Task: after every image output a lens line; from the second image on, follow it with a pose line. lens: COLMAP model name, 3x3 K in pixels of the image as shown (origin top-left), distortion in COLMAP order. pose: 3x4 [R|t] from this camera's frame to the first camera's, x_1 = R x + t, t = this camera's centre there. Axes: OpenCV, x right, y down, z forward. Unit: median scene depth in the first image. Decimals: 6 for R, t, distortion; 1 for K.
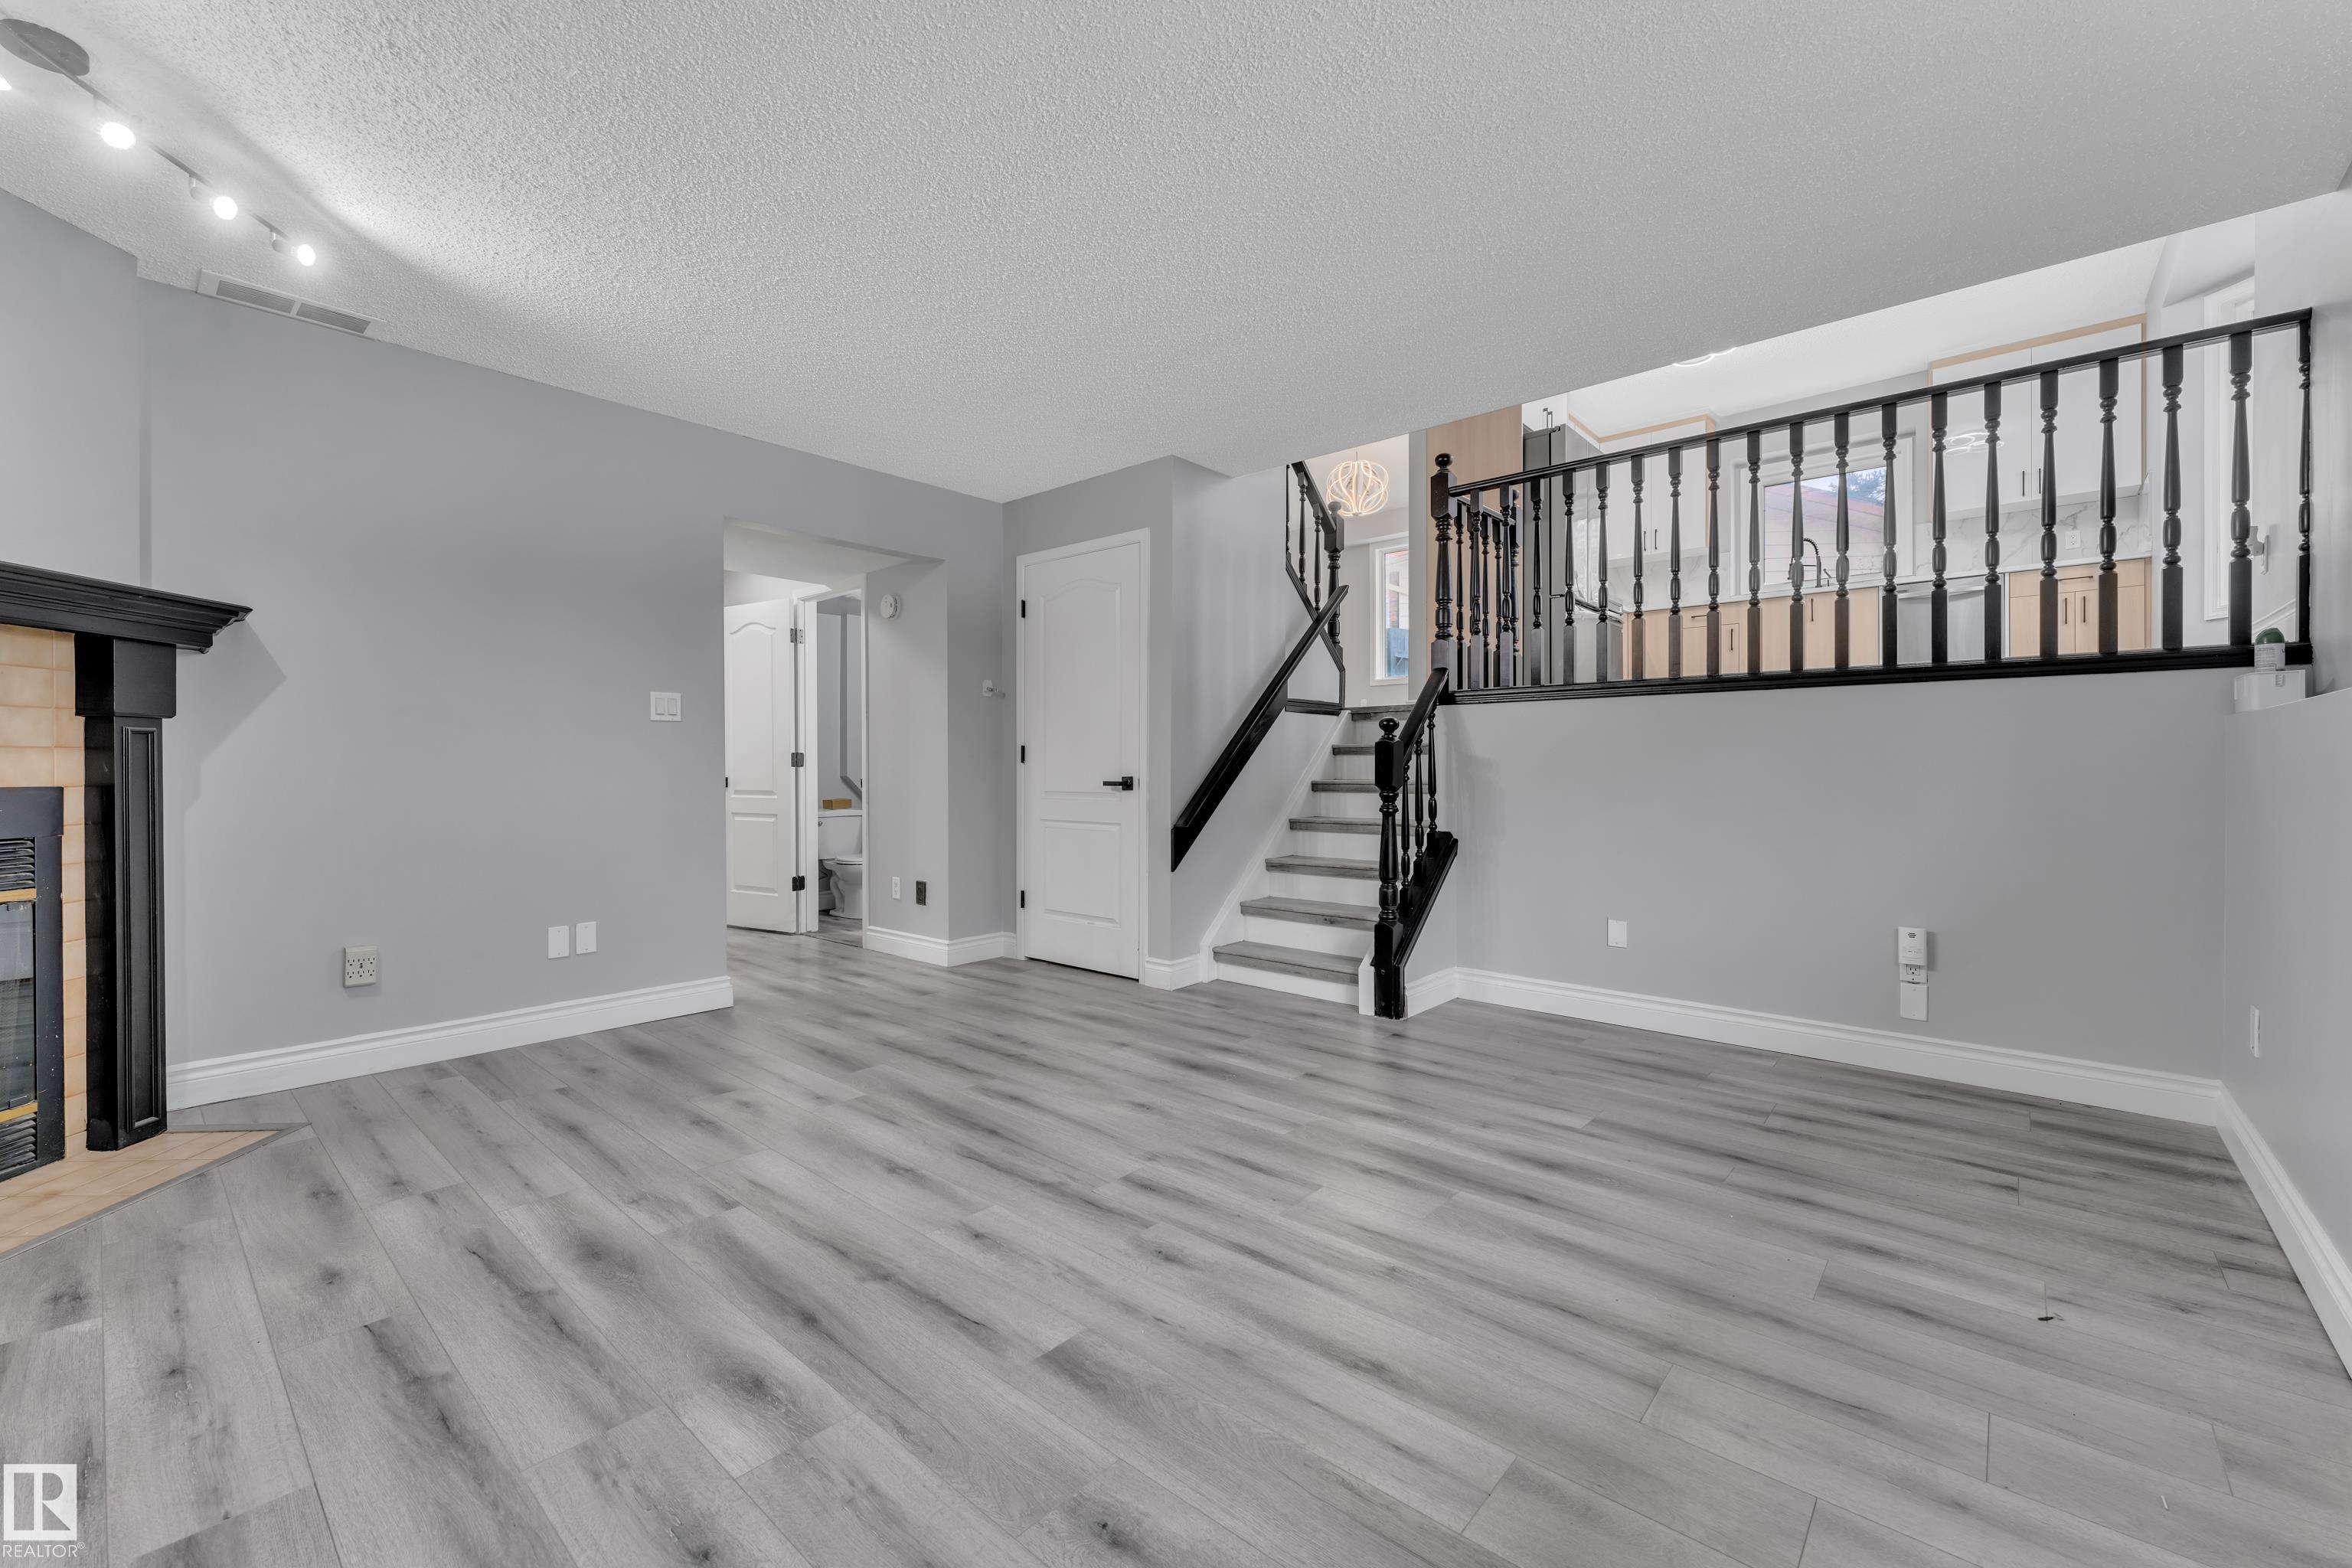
lens RADIAL K [[945.9, 0, 1173.1], [0, 945.9, 773.7], [0, 0, 1]] dist [0.003485, -0.000582]
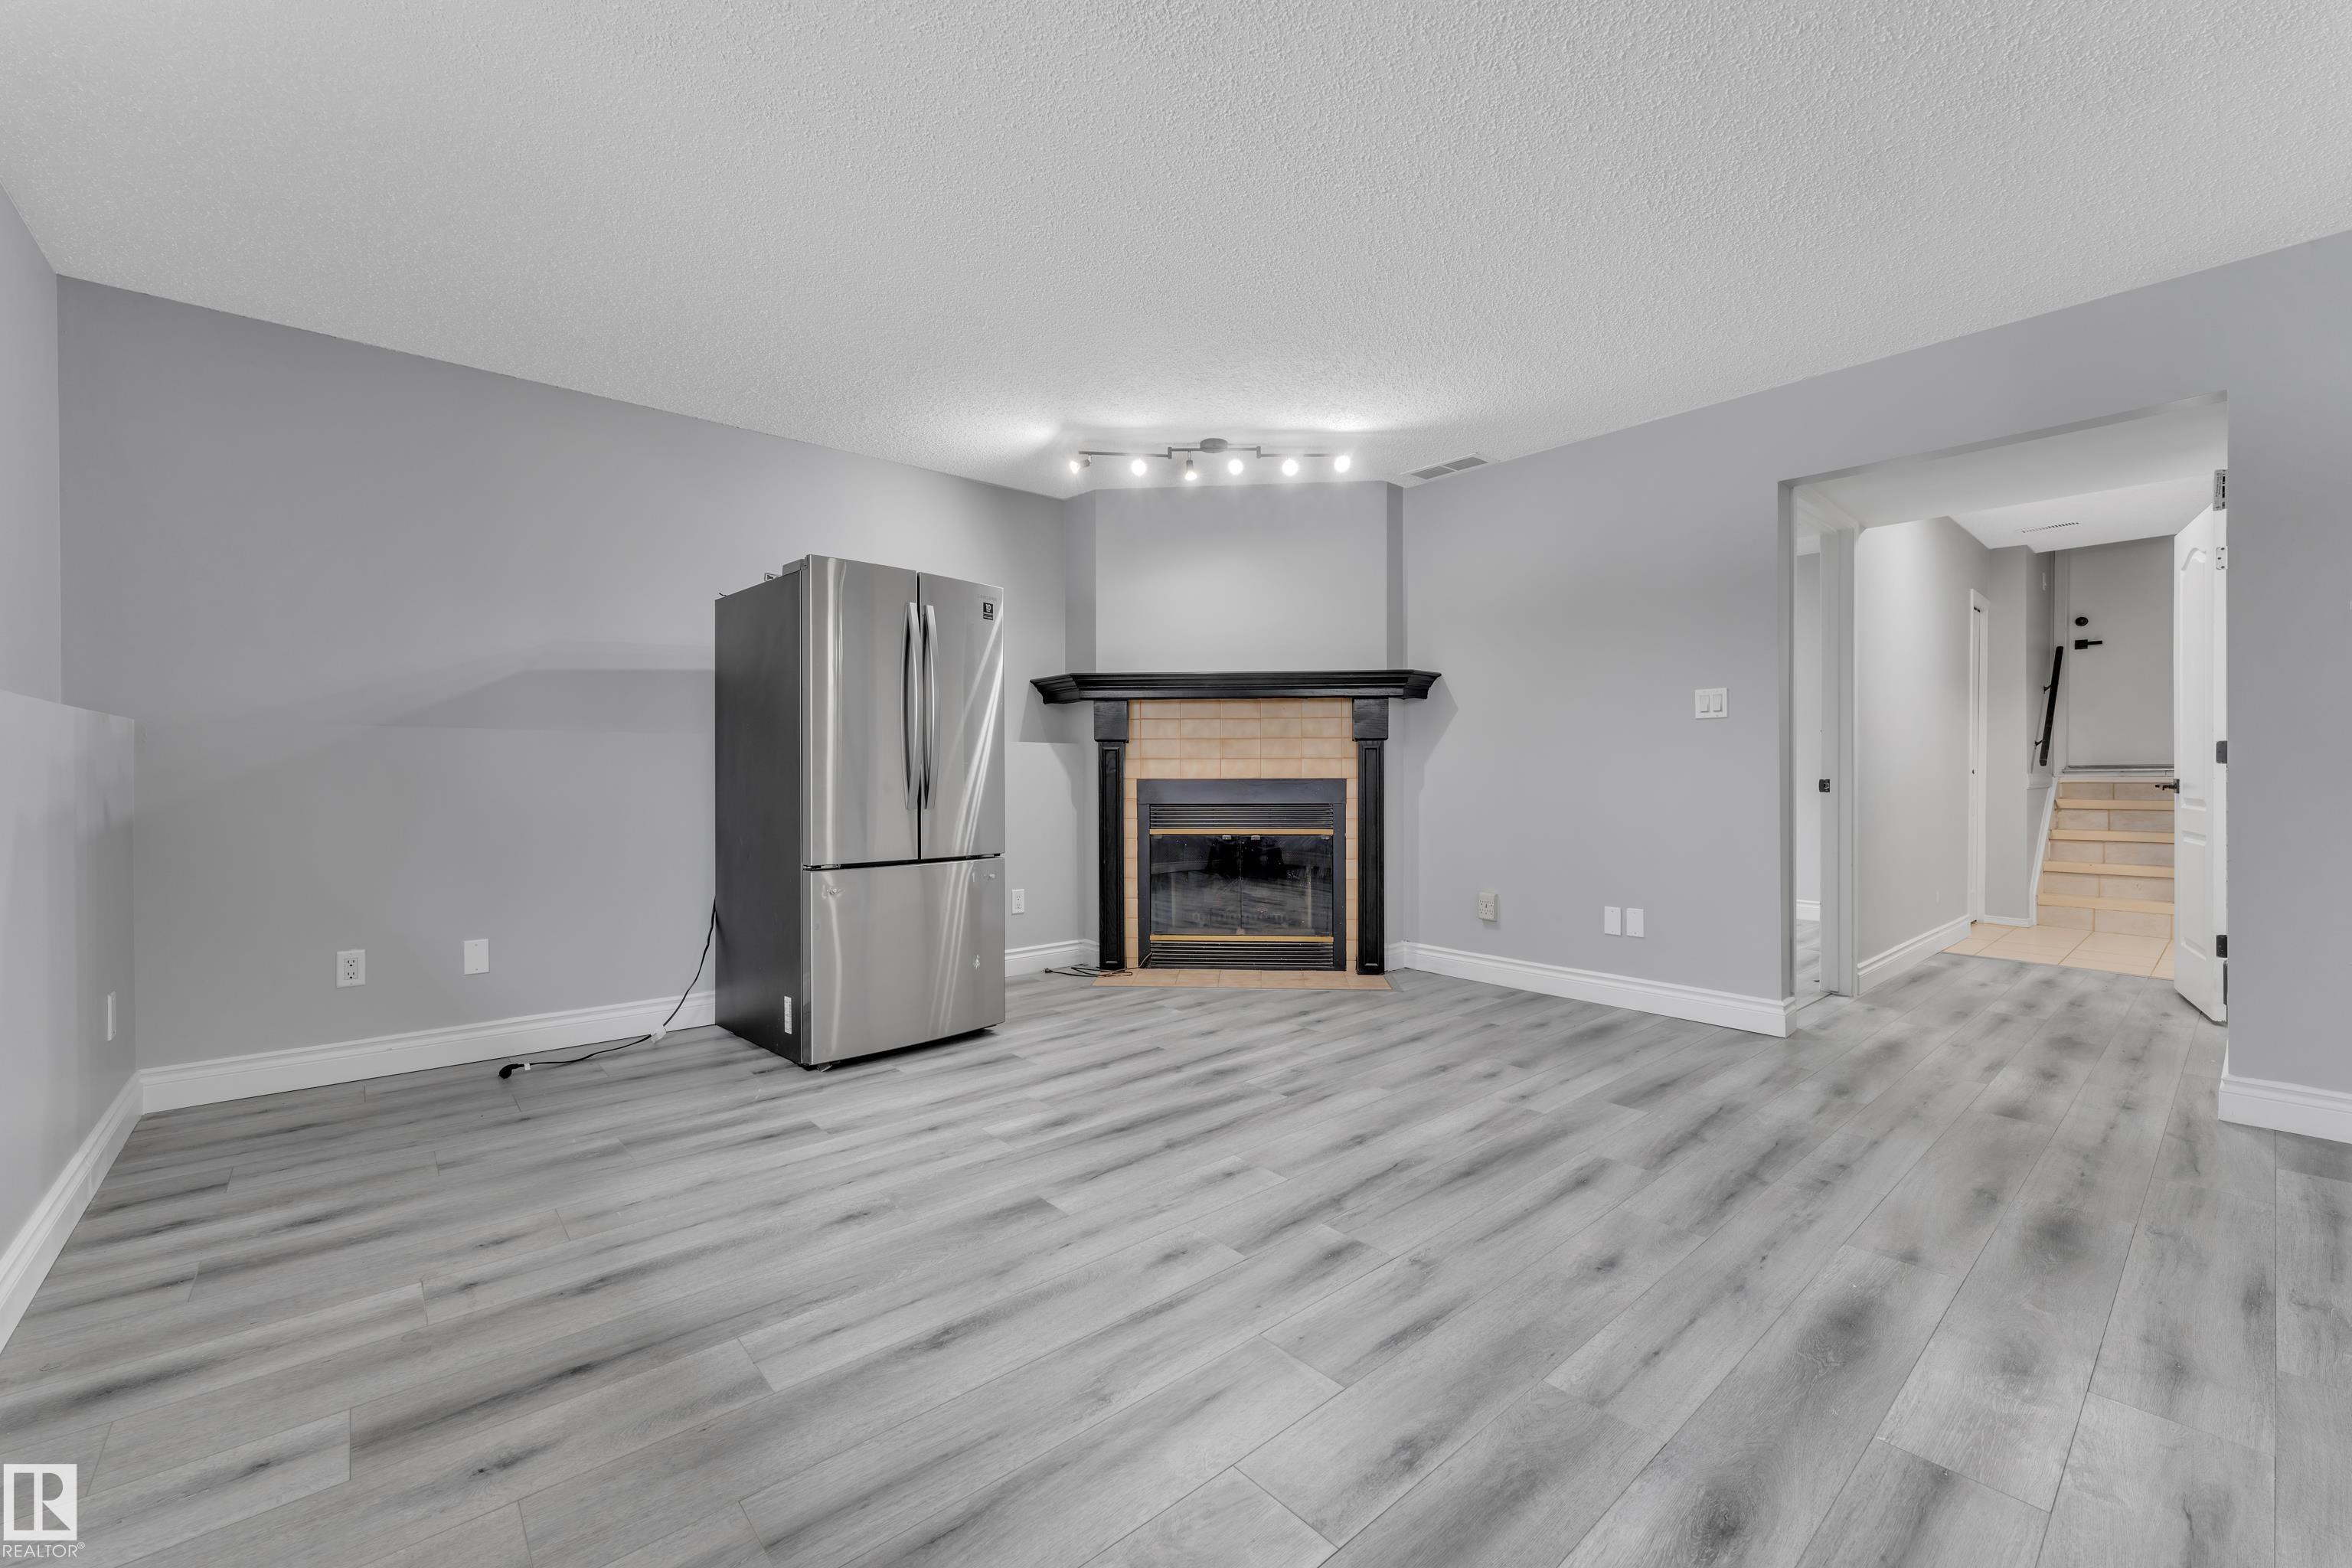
lens RADIAL K [[945.9, 0, 1172.9], [0, 945.9, 780.5], [0, 0, 1]] dist [0.003485, -0.000582]
pose [[-0.130112, 0.009542, -0.991453, 0.805946], [-0.003126, 0.999945, 0.010034, 0.000007], [0.991494, 0.004405, -0.130075, 0.930549]]
